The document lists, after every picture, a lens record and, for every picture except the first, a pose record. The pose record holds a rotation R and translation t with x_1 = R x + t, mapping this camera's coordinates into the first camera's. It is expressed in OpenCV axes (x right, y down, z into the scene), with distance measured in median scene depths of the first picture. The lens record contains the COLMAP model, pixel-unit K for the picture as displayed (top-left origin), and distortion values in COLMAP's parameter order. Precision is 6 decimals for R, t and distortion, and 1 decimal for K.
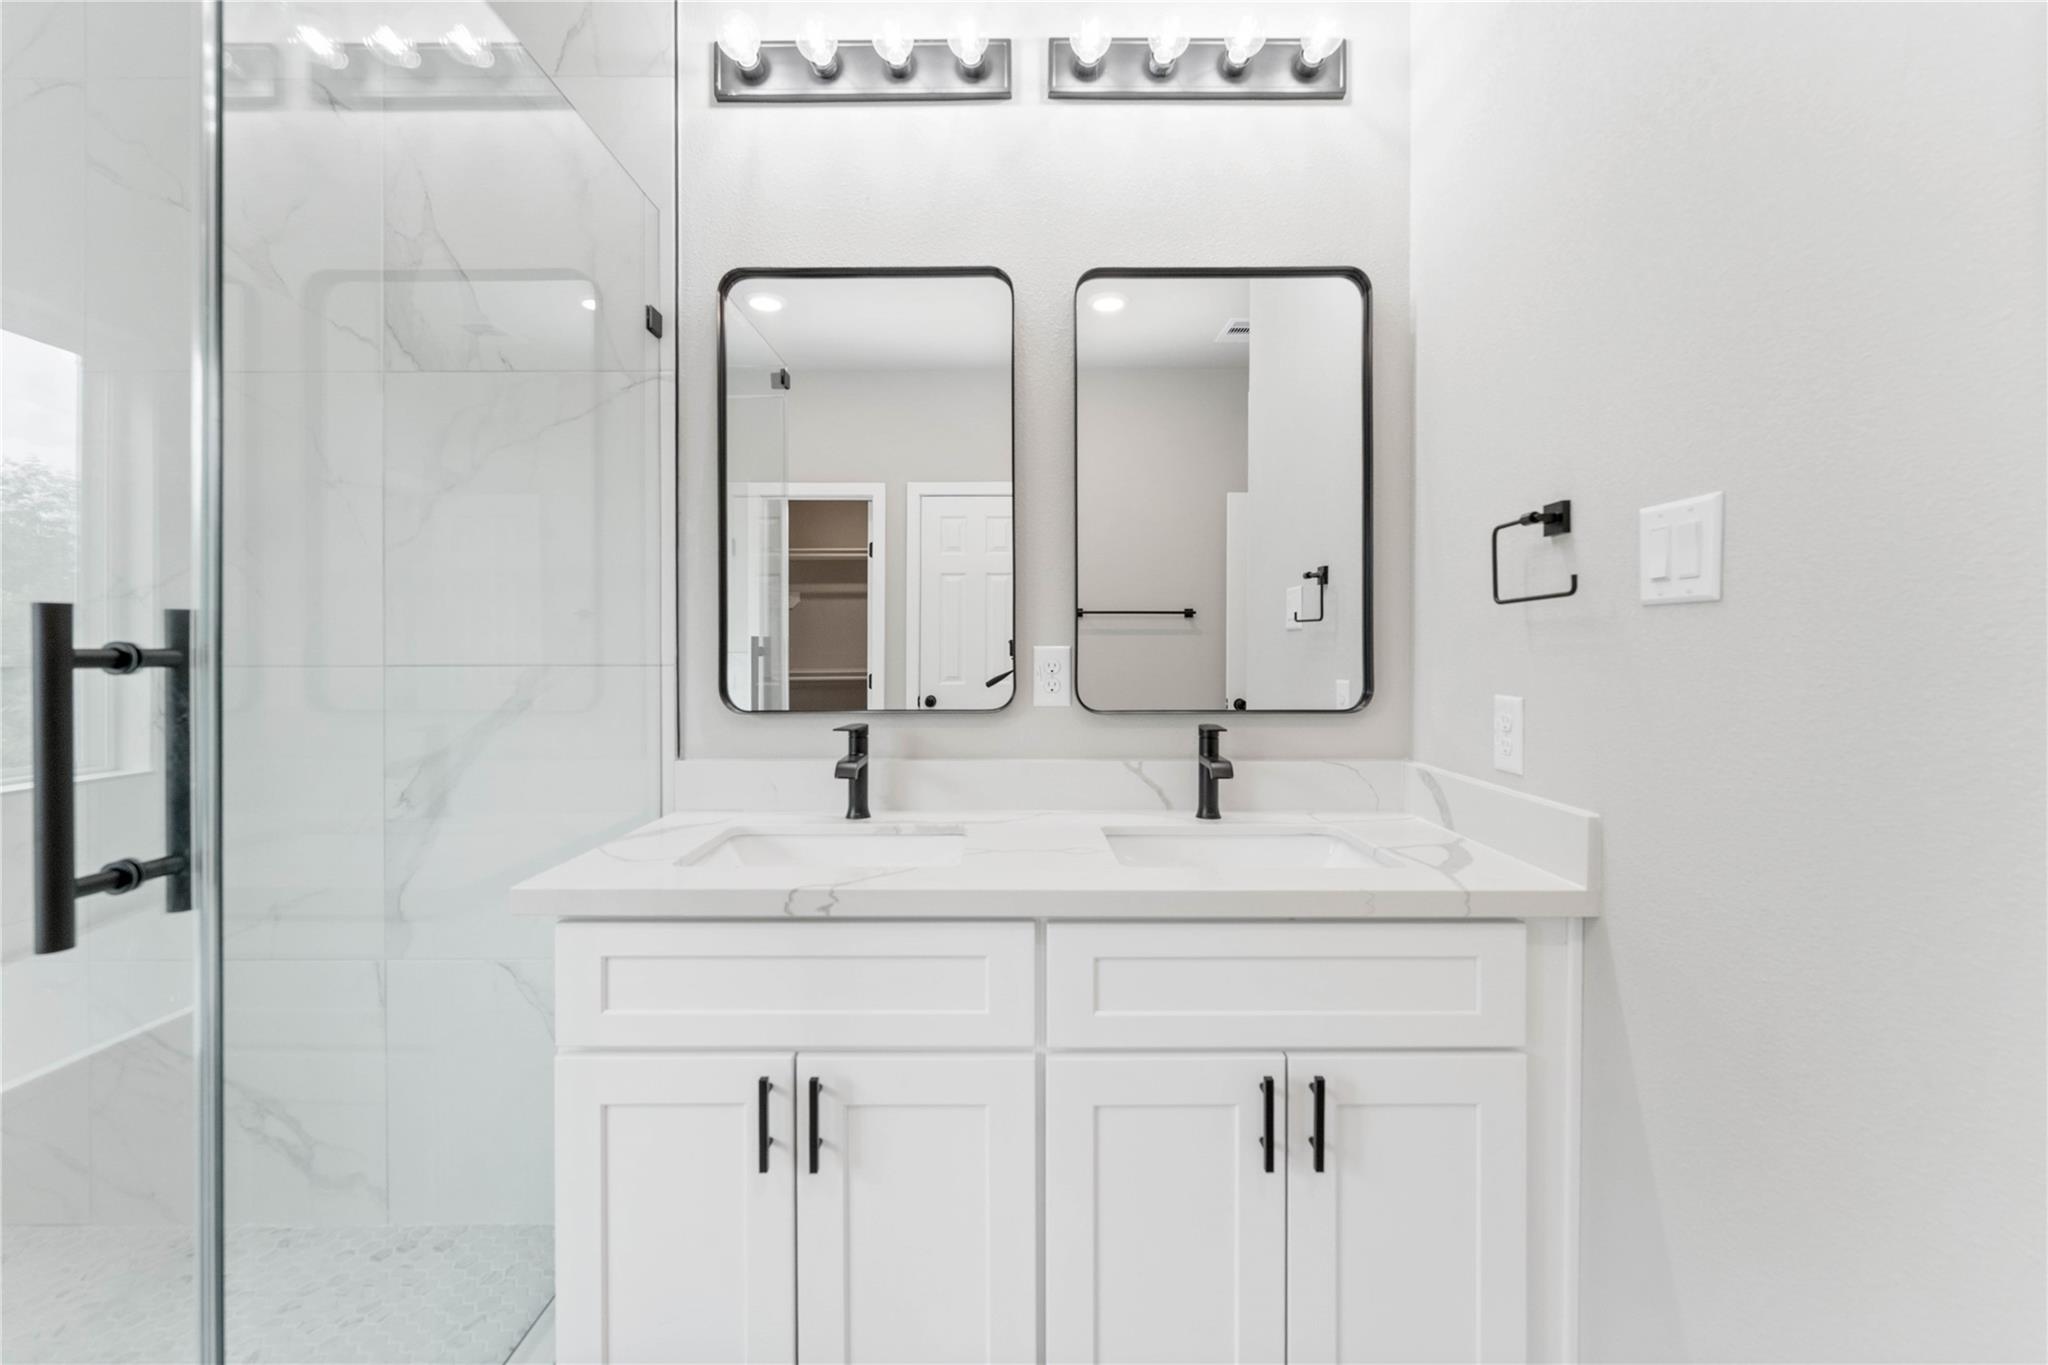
lens RADIAL K [[853.0, 0, 1022.7], [0, 853.0, 663.3], [0, 0, 1]] dist [-0.000523, -0.000457]
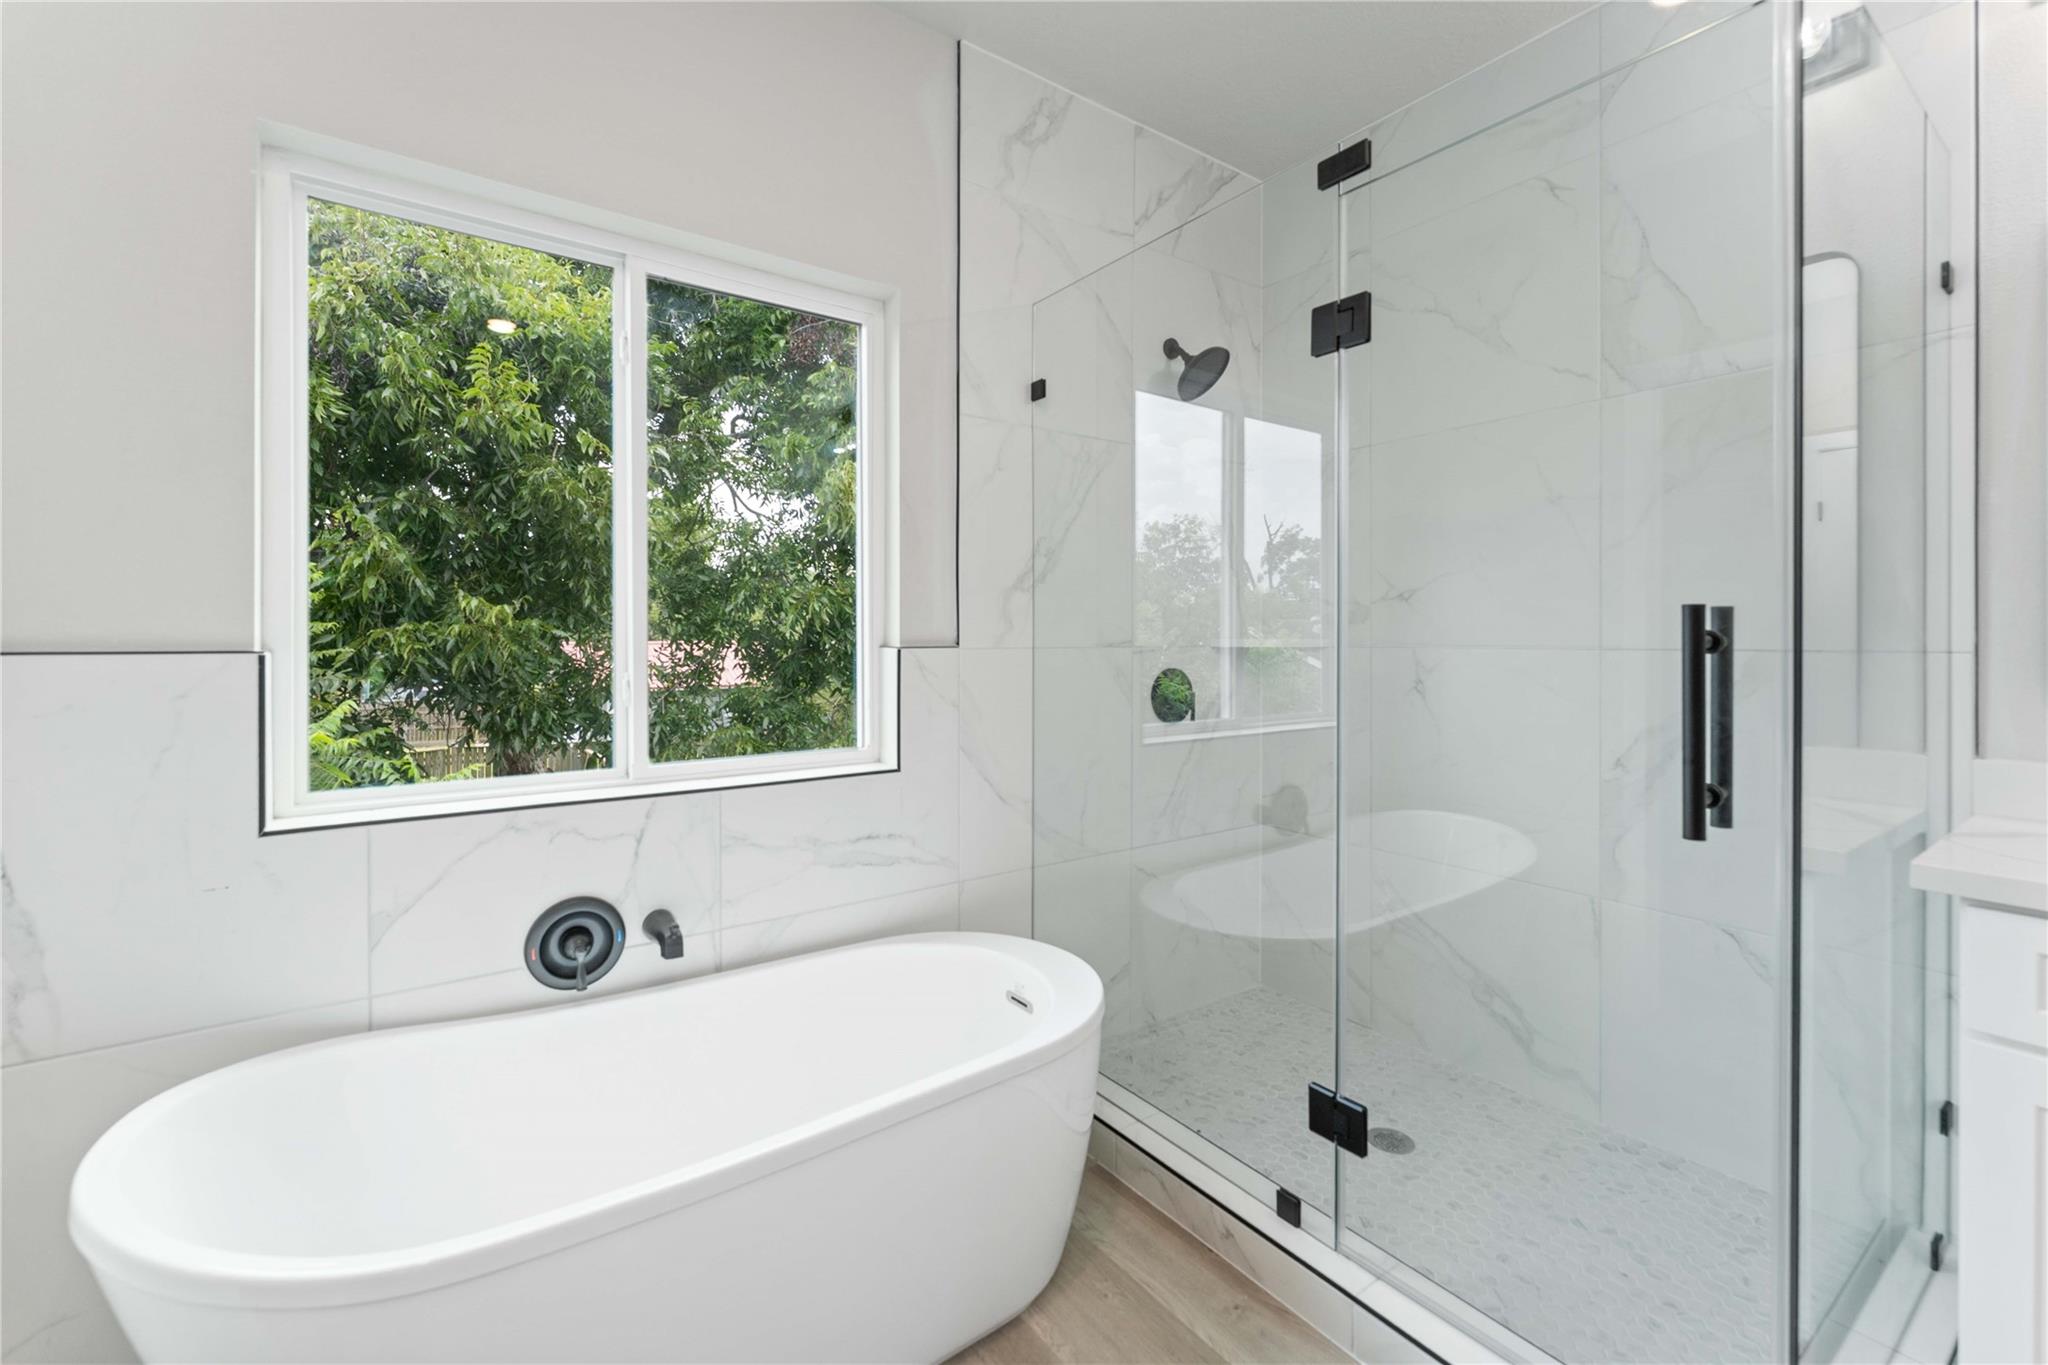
lens RADIAL K [[853.0, 0, 999.5], [0, 853.0, 649.0], [0, 0, 1]] dist [-0.000523, -0.000457]
pose [[0.573635, 0.012275, -0.819019, -0.262916], [-0.012085, 0.999906, 0.006521, 0.004938], [0.819022, 0.006158, 0.573730, -0.358439]]
